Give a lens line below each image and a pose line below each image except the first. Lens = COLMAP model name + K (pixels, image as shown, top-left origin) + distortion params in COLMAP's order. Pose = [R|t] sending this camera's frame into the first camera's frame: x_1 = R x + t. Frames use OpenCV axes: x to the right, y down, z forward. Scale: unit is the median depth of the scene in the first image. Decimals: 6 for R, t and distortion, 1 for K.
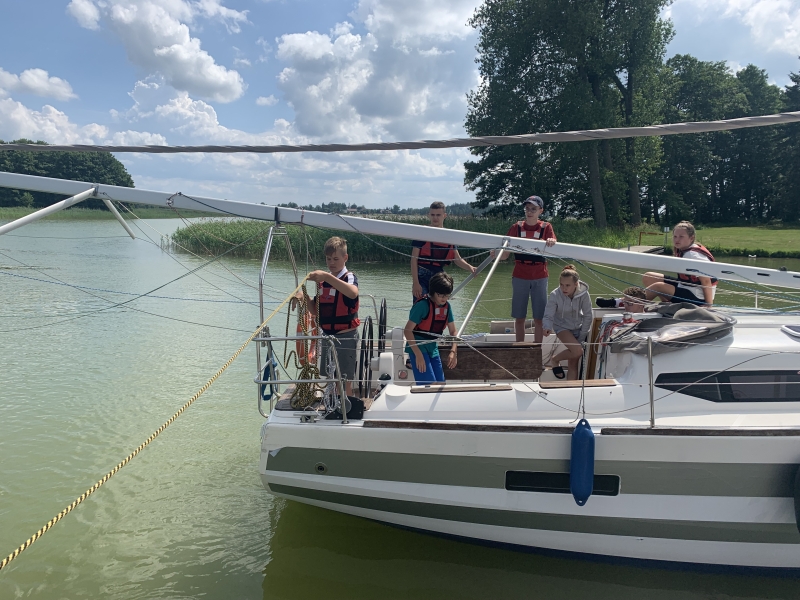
lens RADIAL K [[612.1, 0, 384.3], [0, 612.1, 299.5], [0, 0, 1]] dist [0.032007, -0.078260]
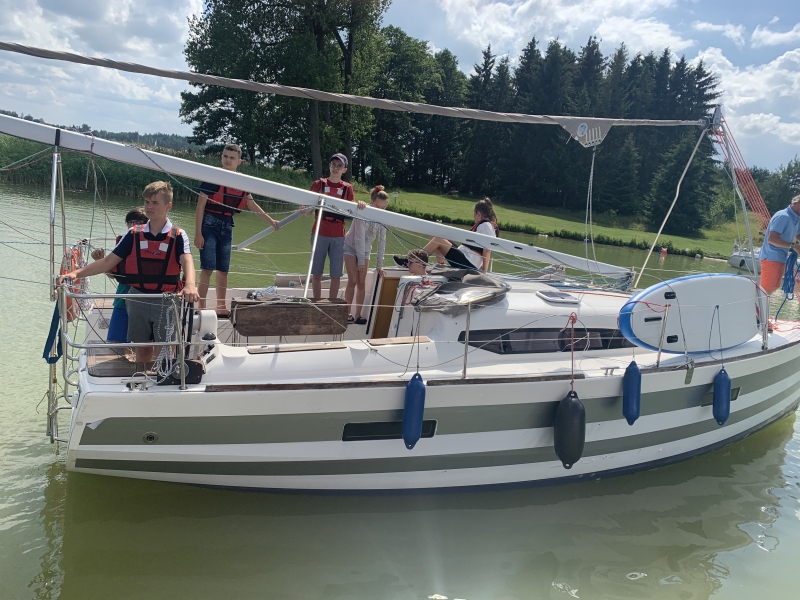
lens RADIAL K [[608.4, 0, 400.0], [0, 608.4, 300.0], [0, 0, 1]] dist [0.041603, -0.047799]
pose [[0.876186, 0.020364, 0.481544, -0.157076], [-0.064510, 0.995072, 0.075298, -0.013019], [-0.477637, -0.097040, 0.873181, 0.036723]]
